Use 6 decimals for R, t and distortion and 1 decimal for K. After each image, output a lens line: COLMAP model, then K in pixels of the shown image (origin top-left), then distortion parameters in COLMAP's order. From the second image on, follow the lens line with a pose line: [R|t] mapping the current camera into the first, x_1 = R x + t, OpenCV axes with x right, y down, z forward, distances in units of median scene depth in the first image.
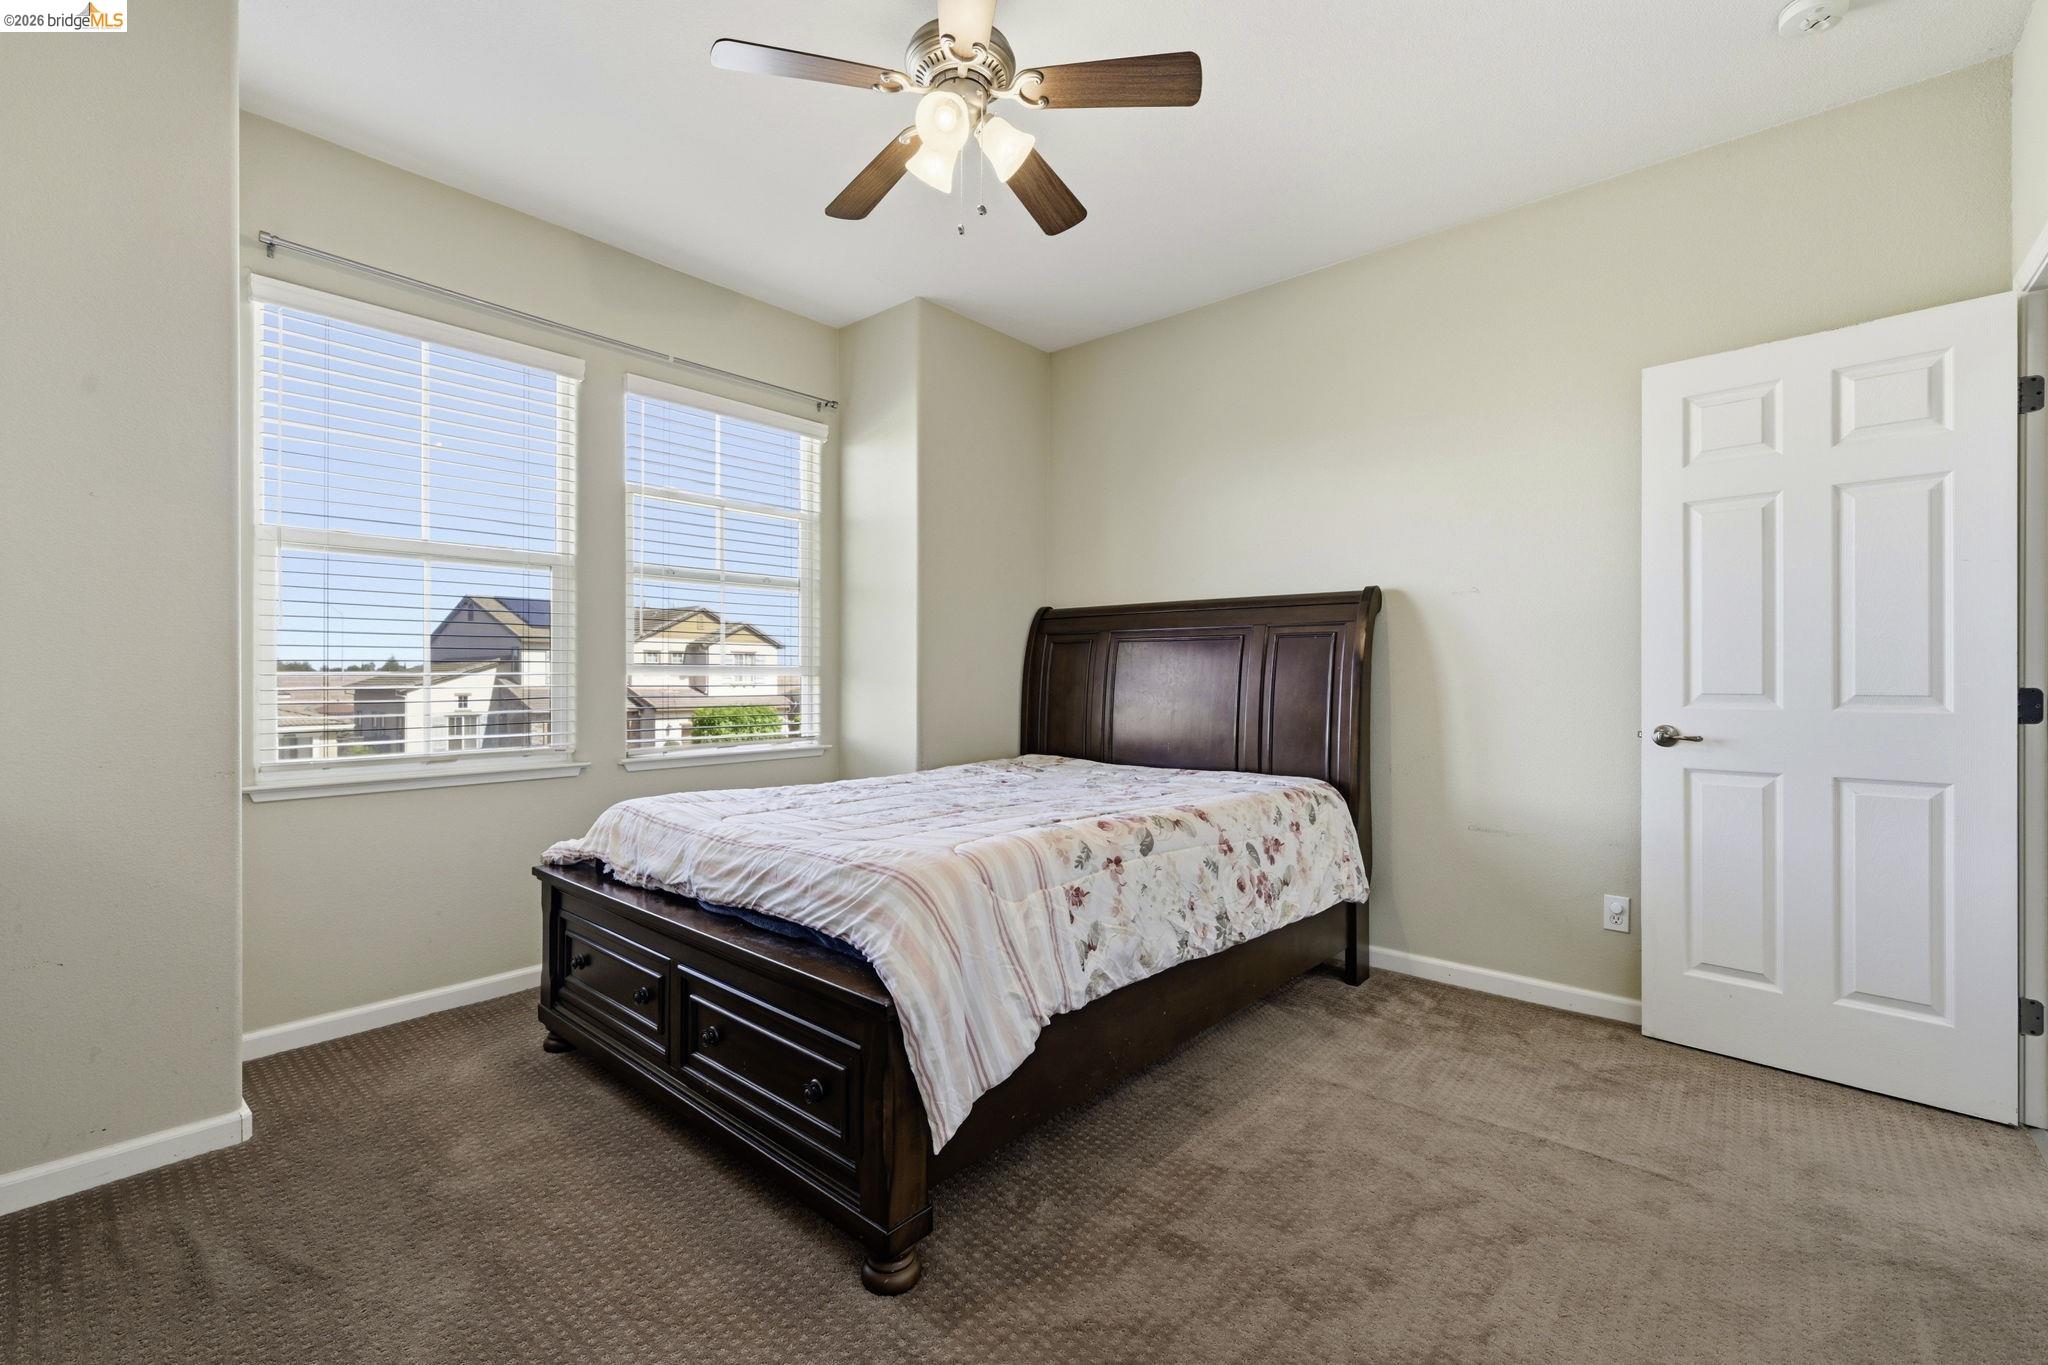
lens RADIAL K [[871.6, 0, 1023.8], [0, 871.6, 687.4], [0, 0, 1]] dist [-0.004127, 0.000733]
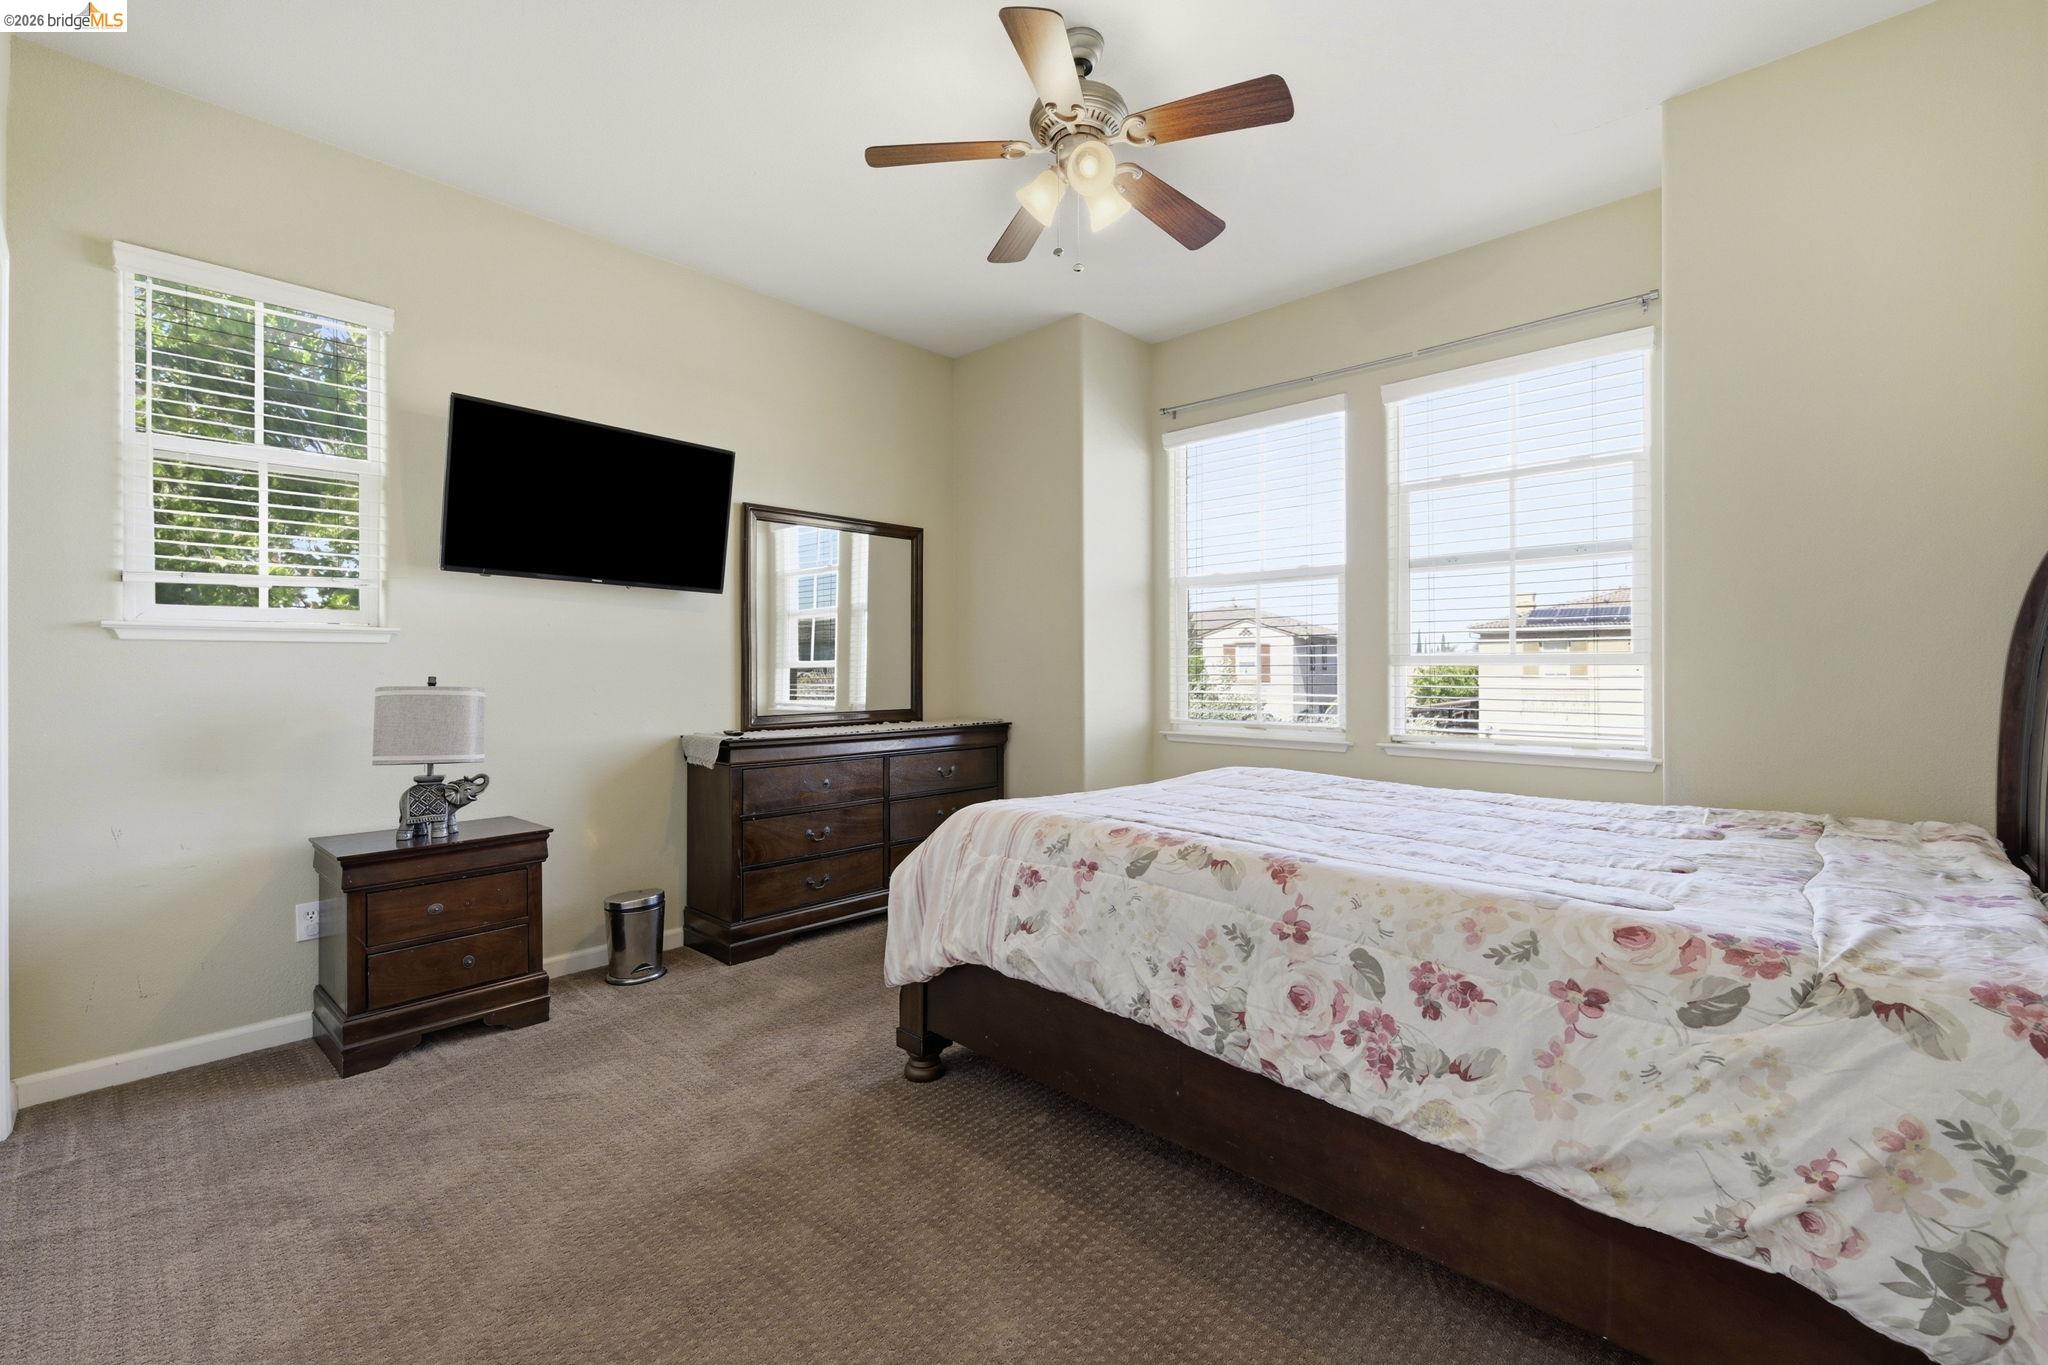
lens RADIAL K [[871.6, 0, 1023.5], [0, 871.6, 665.3], [0, 0, 1]] dist [-0.004127, 0.000733]
pose [[-0.045084, -0.002631, -0.998980, 0.925502], [-0.007824, 0.999967, -0.002281, -0.011121], [0.998953, 0.007713, -0.045103, 0.863156]]
